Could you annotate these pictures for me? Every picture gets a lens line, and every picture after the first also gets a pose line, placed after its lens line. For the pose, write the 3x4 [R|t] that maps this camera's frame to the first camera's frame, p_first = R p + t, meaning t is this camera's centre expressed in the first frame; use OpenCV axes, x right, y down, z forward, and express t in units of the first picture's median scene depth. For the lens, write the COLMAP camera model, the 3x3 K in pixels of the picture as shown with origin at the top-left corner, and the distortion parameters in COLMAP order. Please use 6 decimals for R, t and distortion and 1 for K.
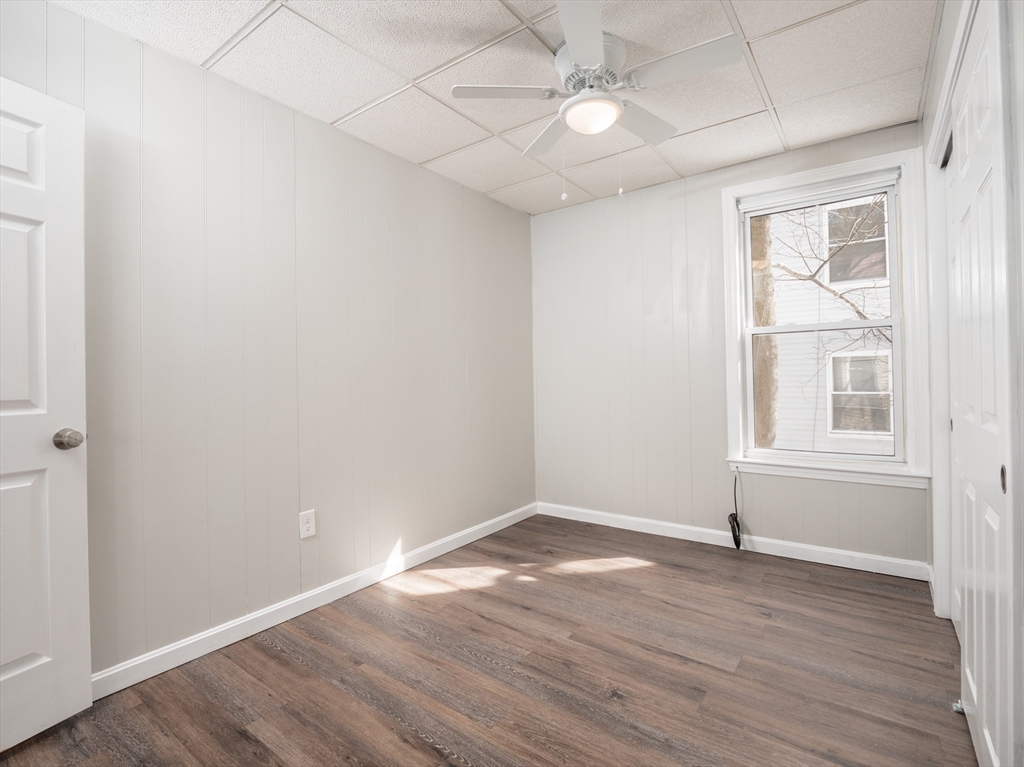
lens RADIAL K [[503.6, 0, 506.7], [0, 503.6, 380.5], [0, 0, 1]] dist [-0.003332, -0.000883]
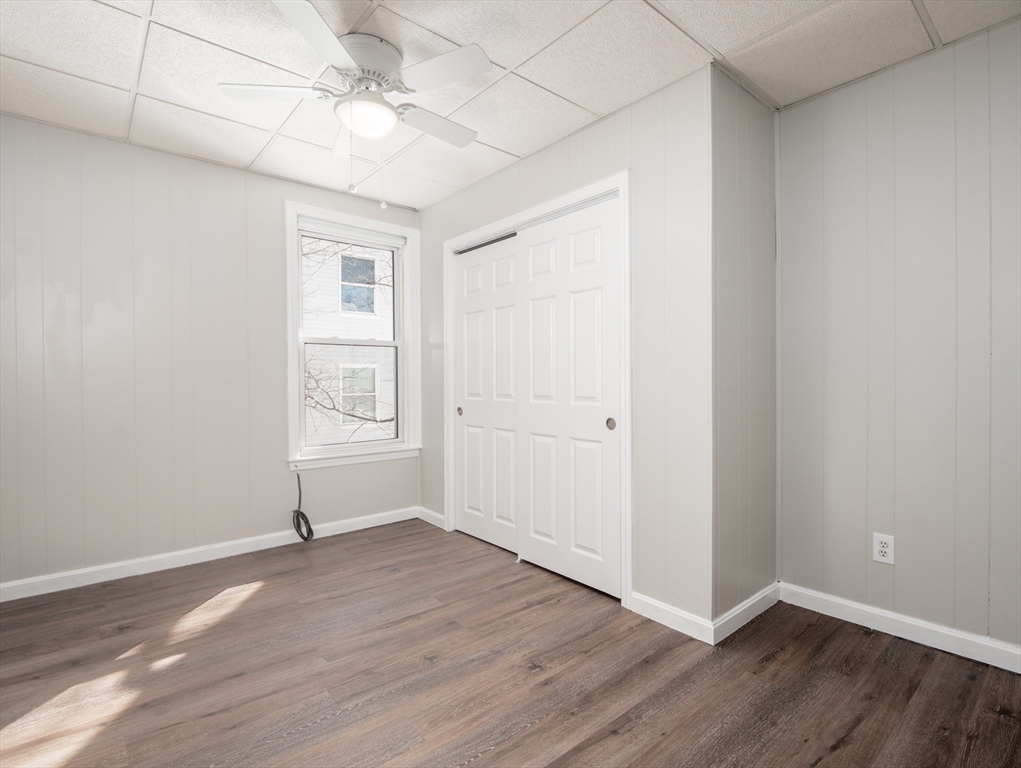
lens RADIAL K [[502.1, 0, 505.2], [0, 502.1, 381.0], [0, 0, 1]] dist [-0.003332, -0.000883]
pose [[0.238224, 0.008382, 0.971174, -0.581339], [0.003259, 0.999950, -0.009430, -0.000427], [-0.971205, 0.005411, 0.238185, 0.373793]]
